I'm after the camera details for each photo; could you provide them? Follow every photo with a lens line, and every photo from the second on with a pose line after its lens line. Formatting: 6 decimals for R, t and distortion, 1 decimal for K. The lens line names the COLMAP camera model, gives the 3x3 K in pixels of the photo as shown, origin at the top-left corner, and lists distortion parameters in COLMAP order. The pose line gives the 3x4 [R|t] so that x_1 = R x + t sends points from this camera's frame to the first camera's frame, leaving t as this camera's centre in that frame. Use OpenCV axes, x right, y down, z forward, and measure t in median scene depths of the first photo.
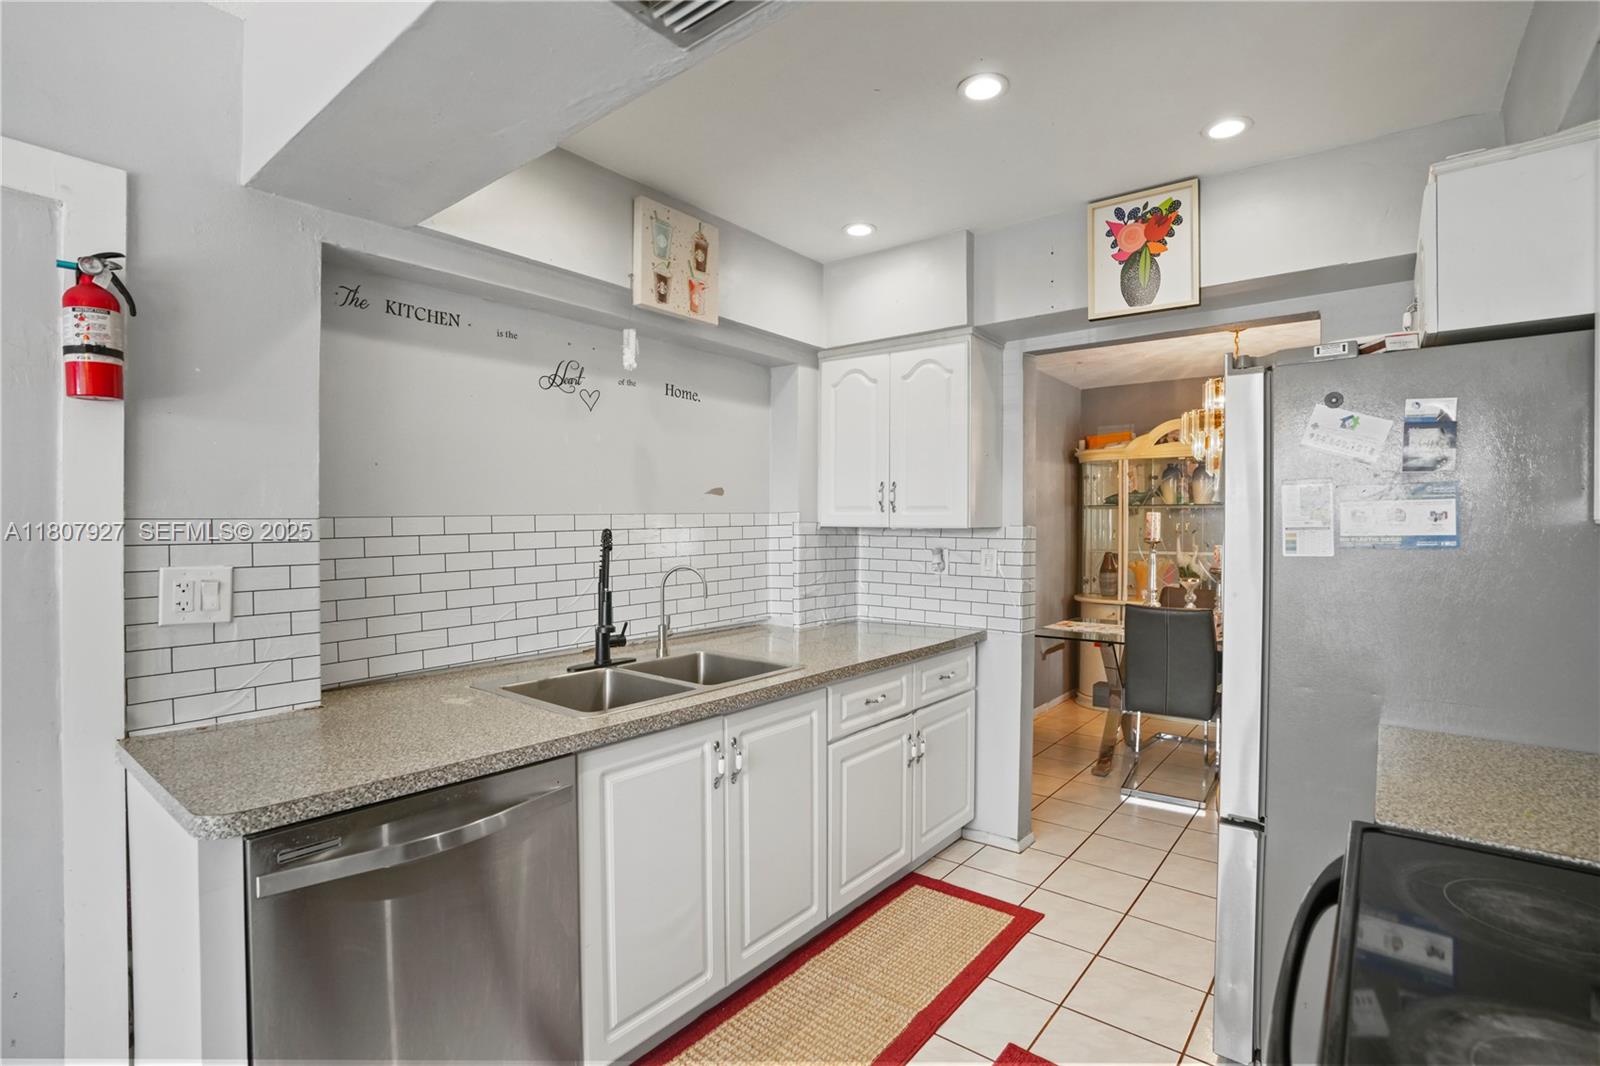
lens RADIAL K [[749.7, 0, 809.8], [0, 749.7, 521.7], [0, 0, 1]] dist [-0.068500, 0.027648]
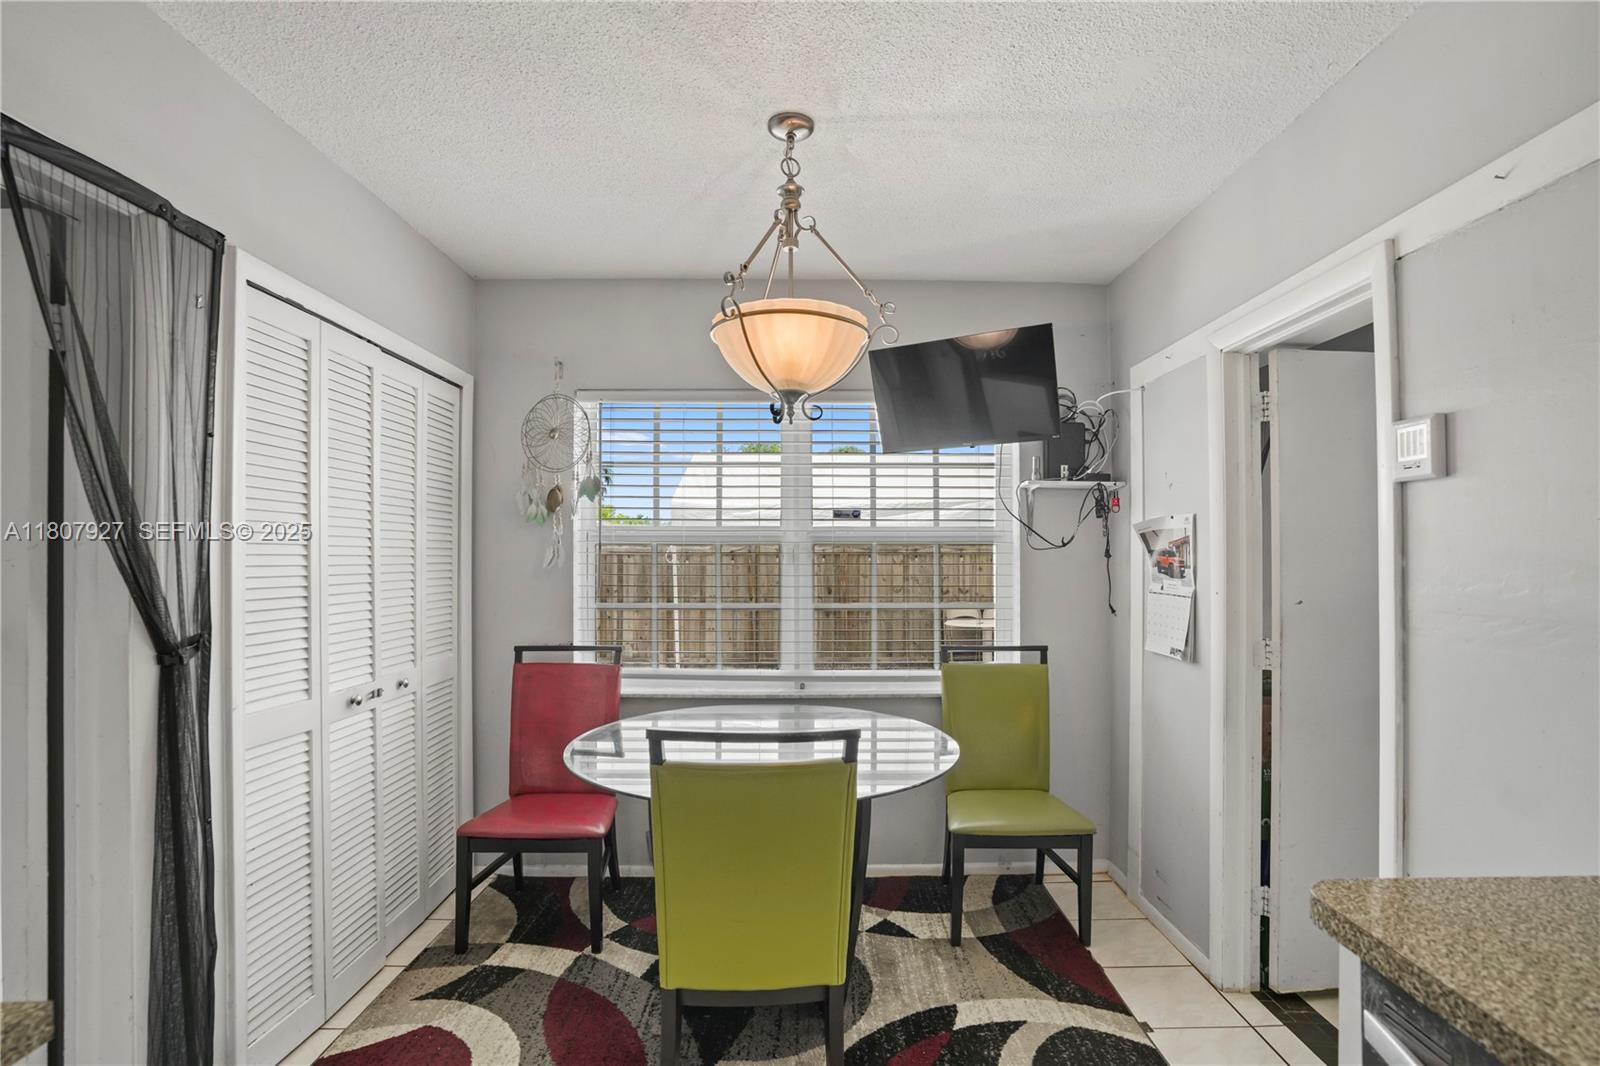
lens RADIAL K [[772.2, 0, 834.3], [0, 772.2, 551.0], [0, 0, 1]] dist [-0.074904, 0.027801]
pose [[-0.776152, -0.005825, -0.630519, 0.072097], [0.001722, 0.999934, -0.011357, 0.006893], [0.630544, -0.009901, -0.776090, 0.545158]]
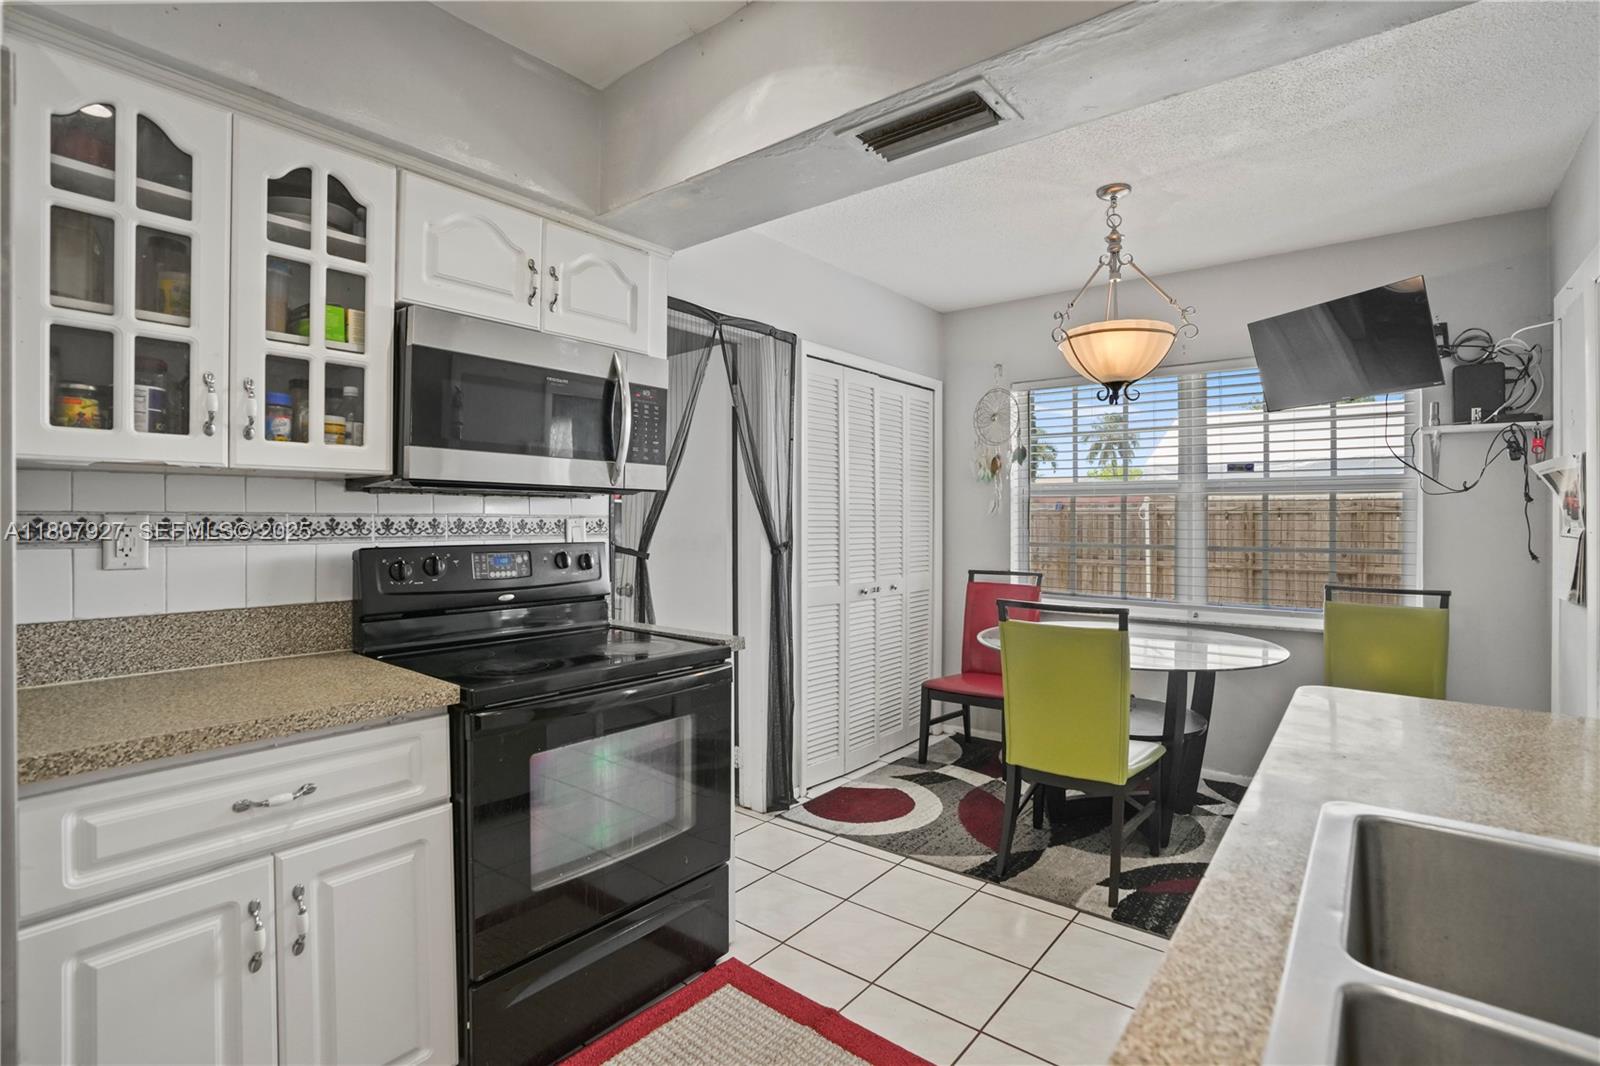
lens RADIAL K [[749.7, 0, 809.8], [0, 749.7, 521.7], [0, 0, 1]] dist [-0.068500, 0.027648]
pose [[-0.999991, -0.002143, 0.003655, 0.048453], [-0.002150, 0.999996, -0.001984, 0.045102], [-0.003651, -0.001992, -0.999991, 1.042491]]
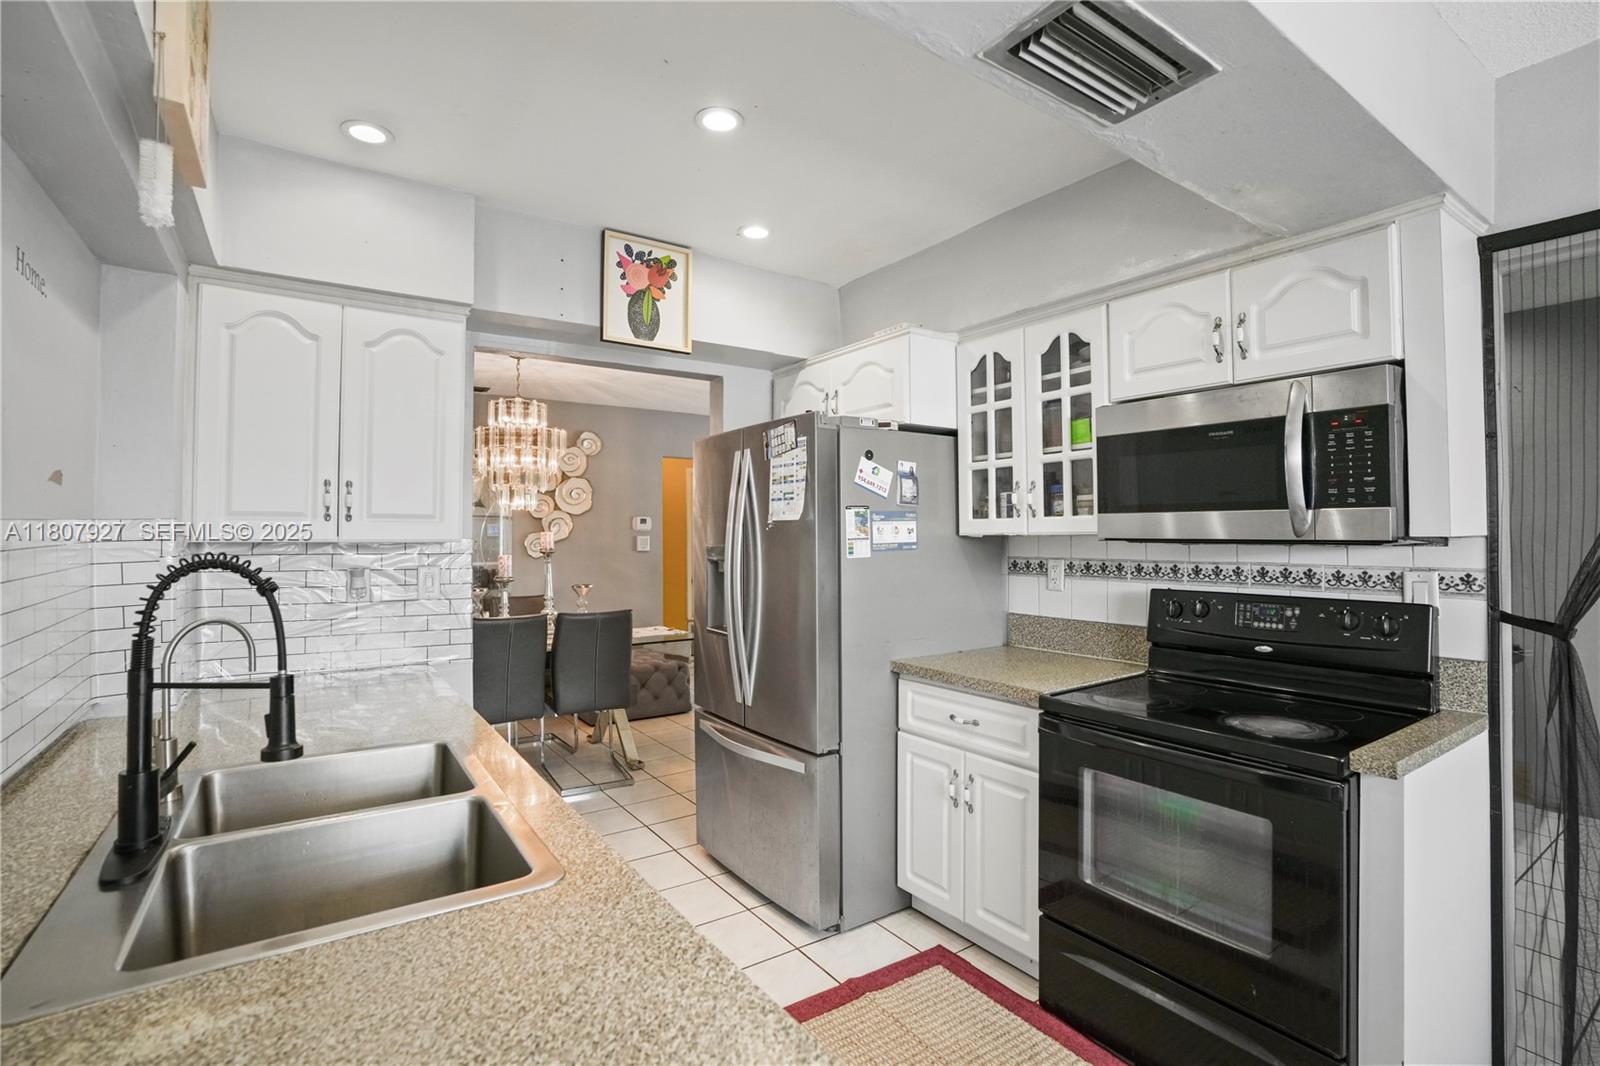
lens RADIAL K [[737.0, 0, 806.5], [0, 737.0, 527.0], [0, 0, 1]] dist [-0.067441, 0.023113]
pose [[0.294405, 0.007581, 0.955651, -0.538588], [0.001098, 0.999965, -0.008270, -0.001824], [-0.955680, 0.003484, 0.294386, 0.446666]]
